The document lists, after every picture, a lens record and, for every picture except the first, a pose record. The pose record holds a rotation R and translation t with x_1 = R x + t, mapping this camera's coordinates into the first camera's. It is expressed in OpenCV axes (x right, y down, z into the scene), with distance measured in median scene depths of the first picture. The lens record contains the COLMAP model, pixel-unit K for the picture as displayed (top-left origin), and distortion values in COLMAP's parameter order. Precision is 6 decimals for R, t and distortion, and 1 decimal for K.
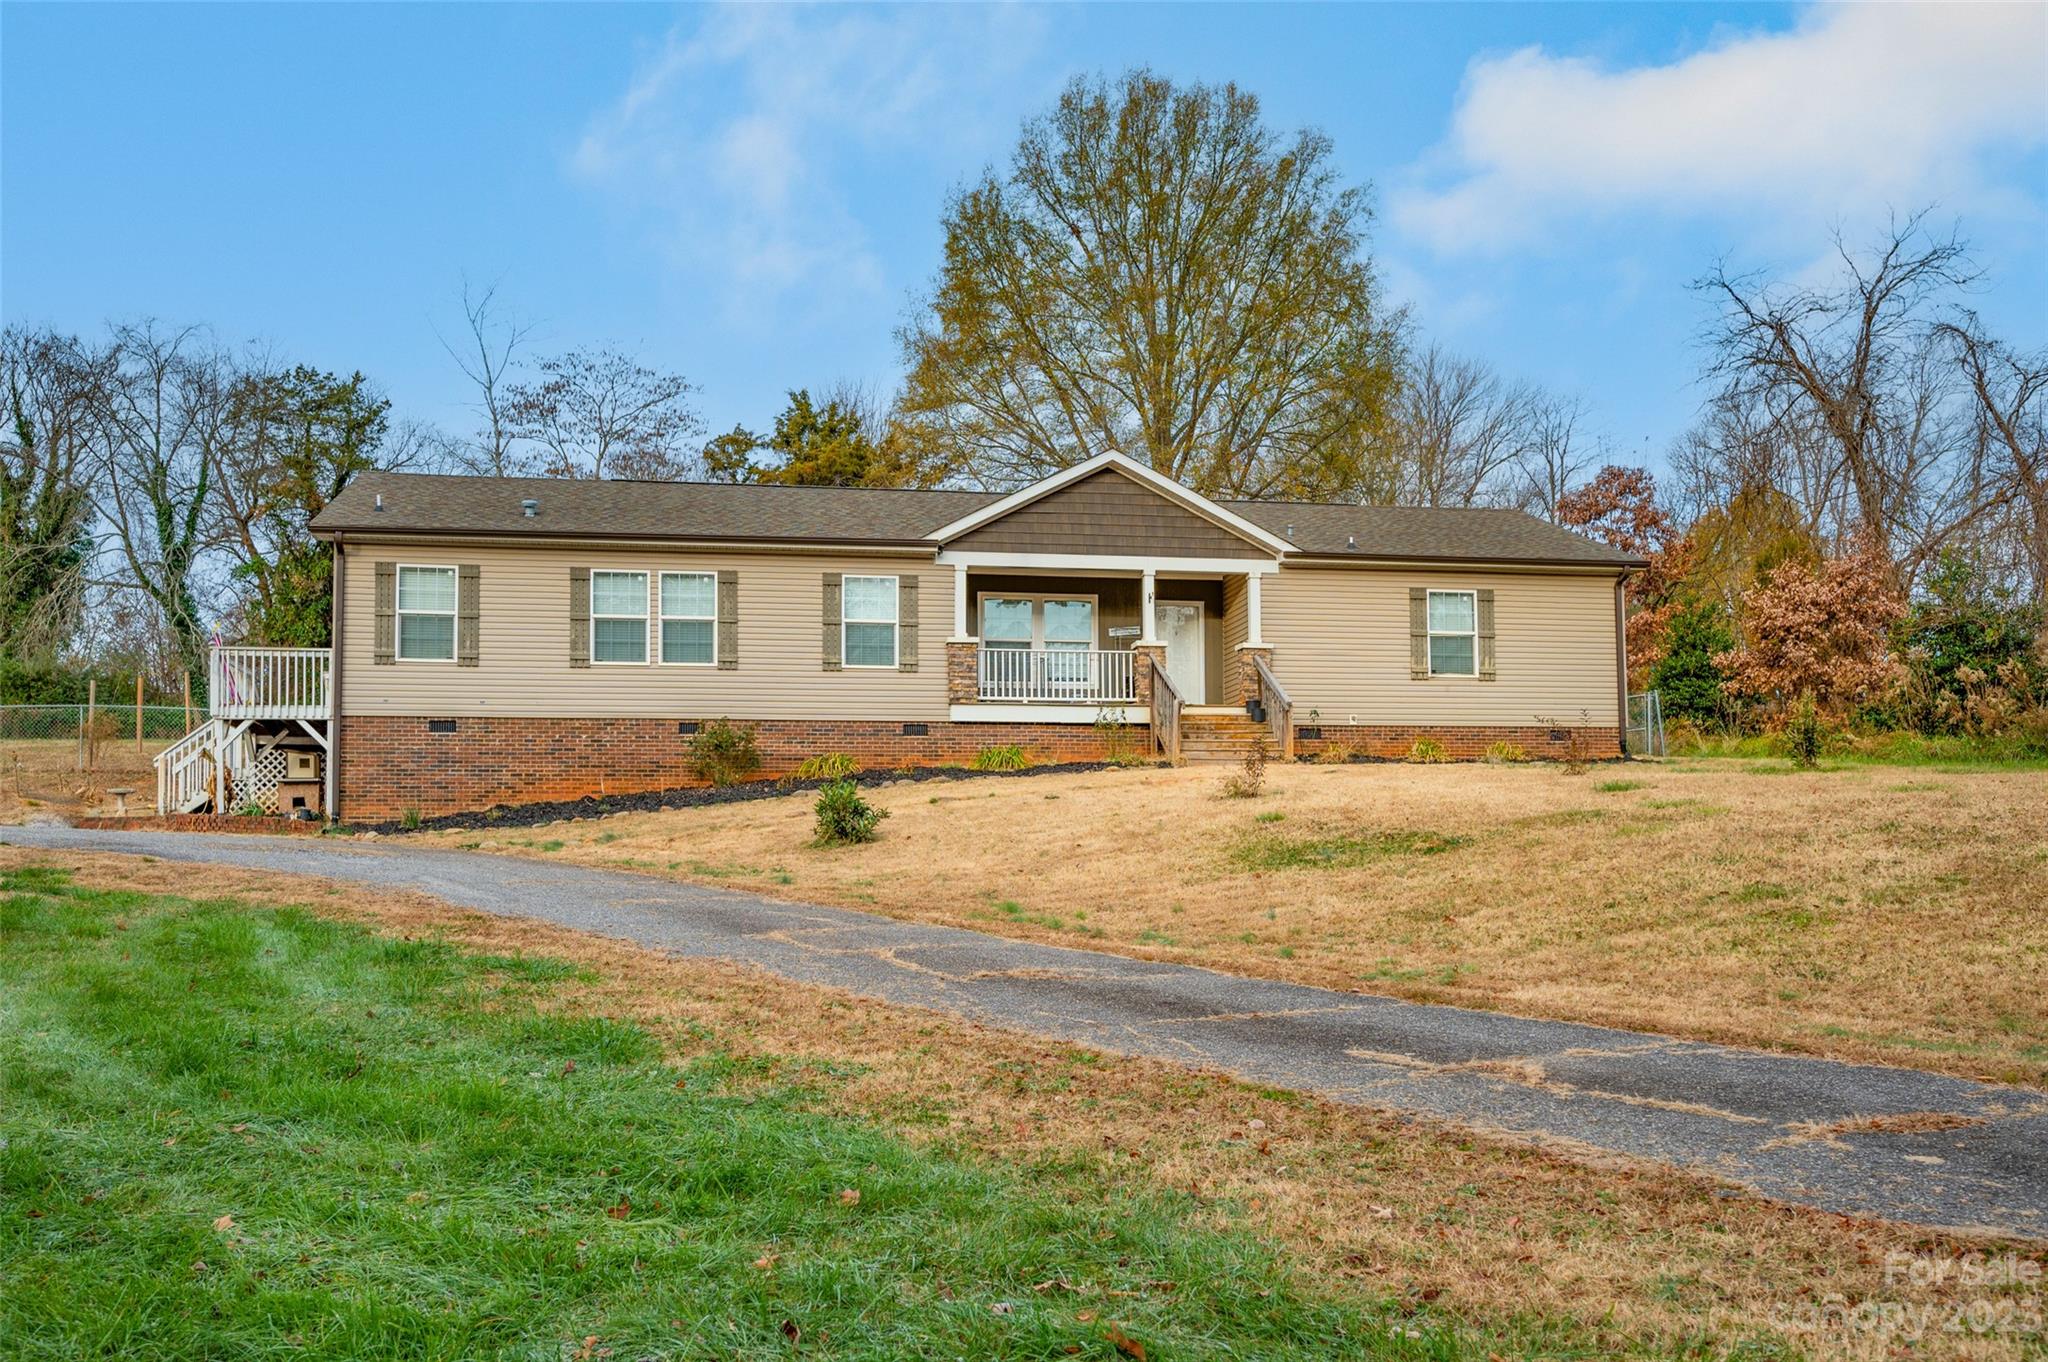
lens RADIAL K [[1766.7, 0, 1023.0], [0, 1766.7, 682.2], [0, 0, 1]] dist [-0.000165, 0.007459]
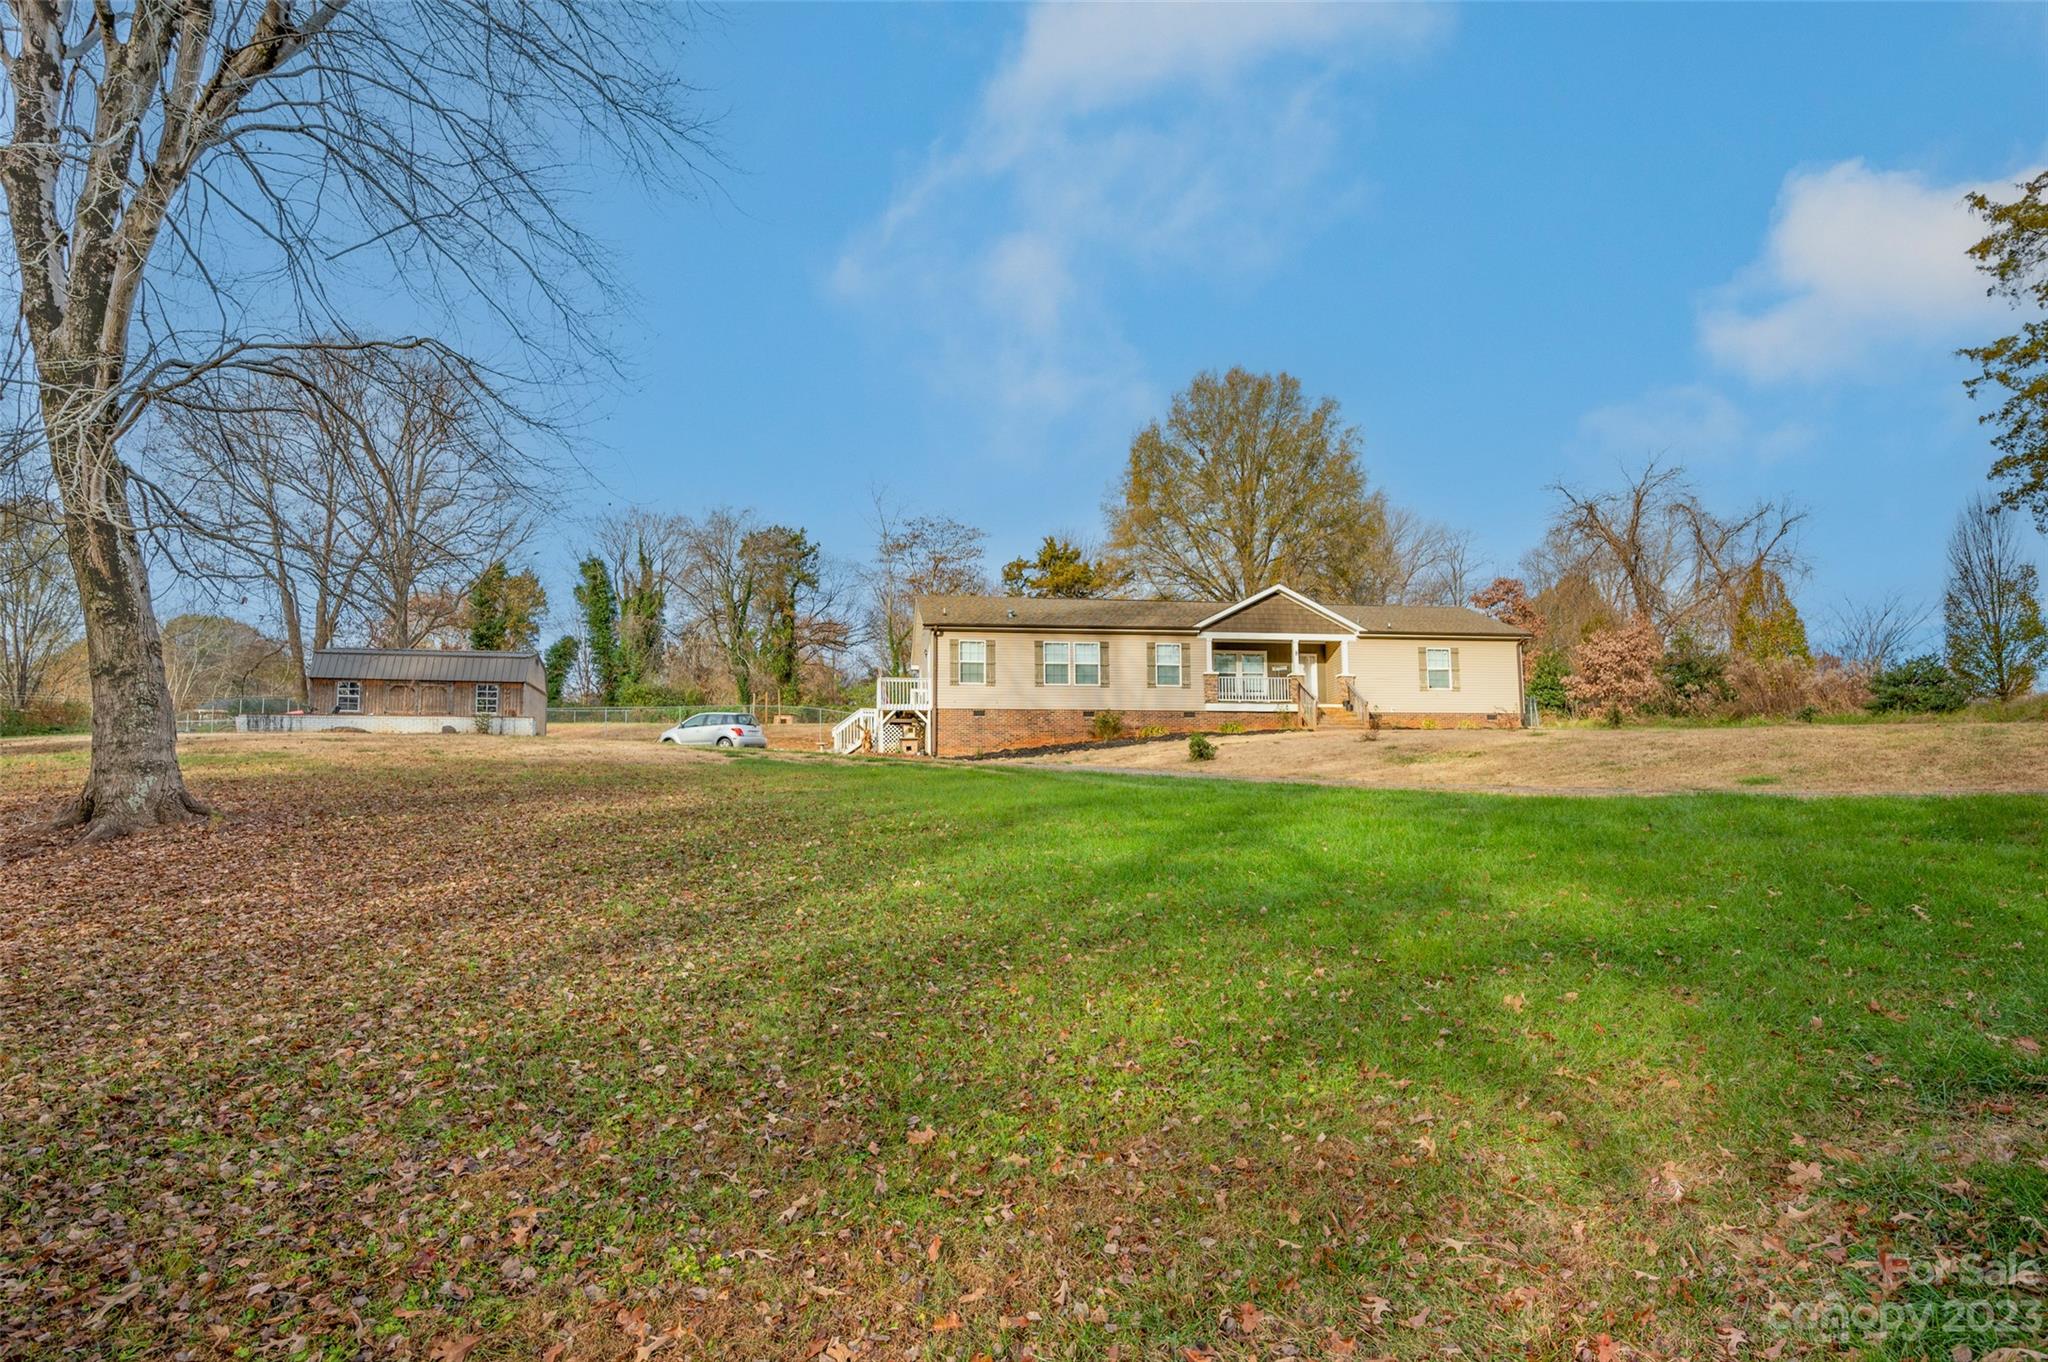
lens RADIAL K [[1125.9, 0, 1027.7], [0, 1125.9, 643.1], [0, 0, 1]] dist [-0.001932, -0.000381]
pose [[0.998547, -0.005530, -0.053604, -0.146921], [0.003059, 0.998934, -0.046054, 0.001790], [0.053801, 0.045823, 0.997500, -0.307389]]
